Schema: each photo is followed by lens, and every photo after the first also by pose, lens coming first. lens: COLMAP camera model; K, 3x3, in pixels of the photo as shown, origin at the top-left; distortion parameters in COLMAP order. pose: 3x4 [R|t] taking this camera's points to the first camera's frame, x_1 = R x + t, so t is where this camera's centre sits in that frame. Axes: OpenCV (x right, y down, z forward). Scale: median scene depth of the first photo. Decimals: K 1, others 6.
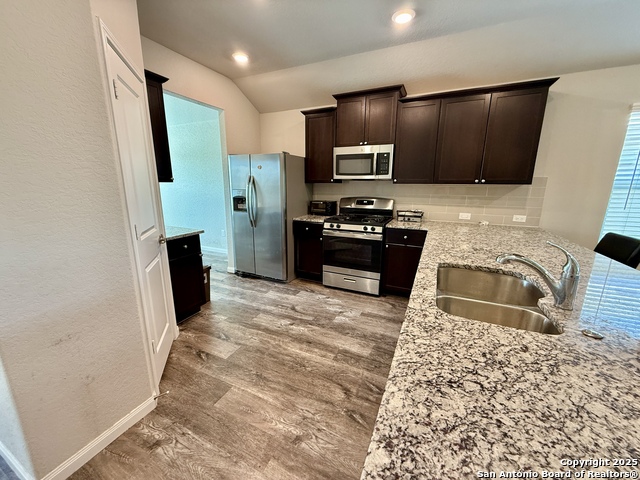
lens RADIAL K [[257.1, 0, 318.2], [0, 257.1, 235.3], [0, 0, 1]] dist [-0.003877, -0.000047]
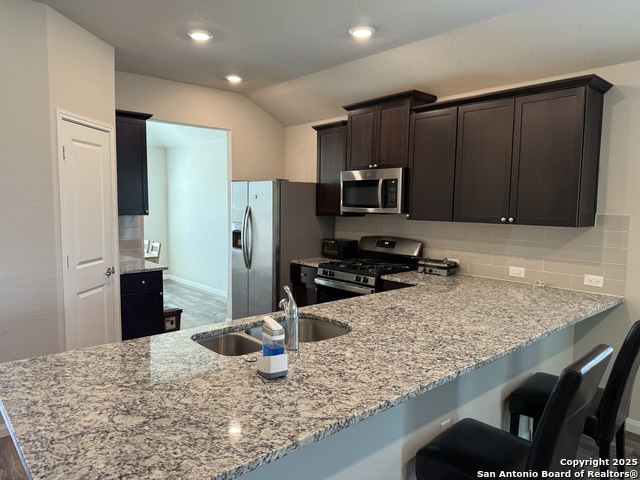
lens RADIAL K [[445.0, 0, 320.5], [0, 445.0, 242.2], [0, 0, 1]] dist [0.007018, -0.007981]
pose [[0.921539, 0.039607, -0.386260, 0.553820], [-0.083047, 0.991869, -0.096428, 0.001777], [0.379300, 0.120940, 0.917336, -0.228406]]
